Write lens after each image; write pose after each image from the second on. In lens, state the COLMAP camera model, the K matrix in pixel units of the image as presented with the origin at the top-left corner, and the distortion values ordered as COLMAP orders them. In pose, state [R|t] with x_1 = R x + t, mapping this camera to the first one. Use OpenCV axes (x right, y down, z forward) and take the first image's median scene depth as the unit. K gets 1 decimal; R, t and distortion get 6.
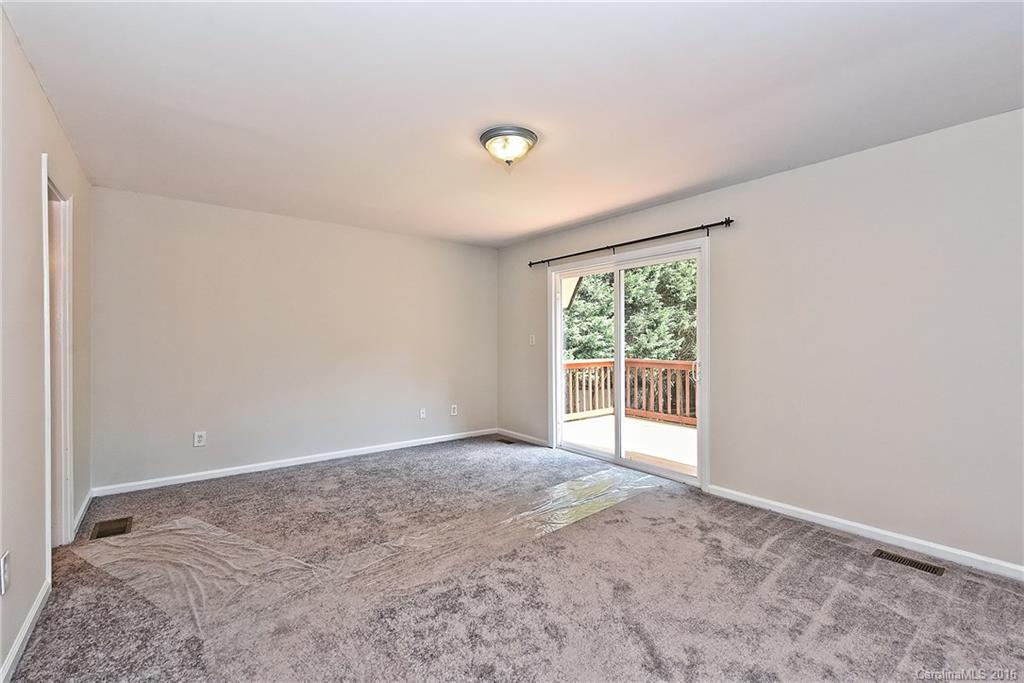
lens RADIAL K [[449.3, 0, 512.0], [0, 449.3, 341.5], [0, 0, 1]] dist [0.002312, 0.000094]
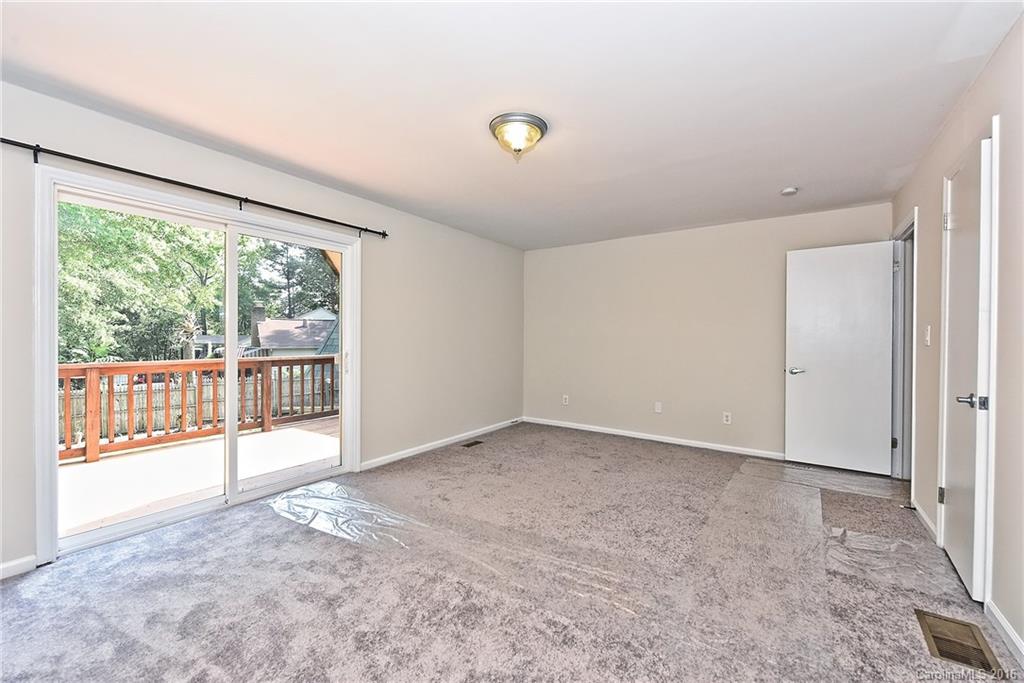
lens RADIAL K [[418.5, 0, 512.0], [0, 418.5, 341.5], [0, 0, 1]] dist [0.001384, -0.000096]
pose [[-0.313032, -0.008858, 0.949701, -0.710359], [-0.001192, 0.999959, 0.008934, 0.010205], [-0.949742, 0.001665, -0.313030, 1.052605]]
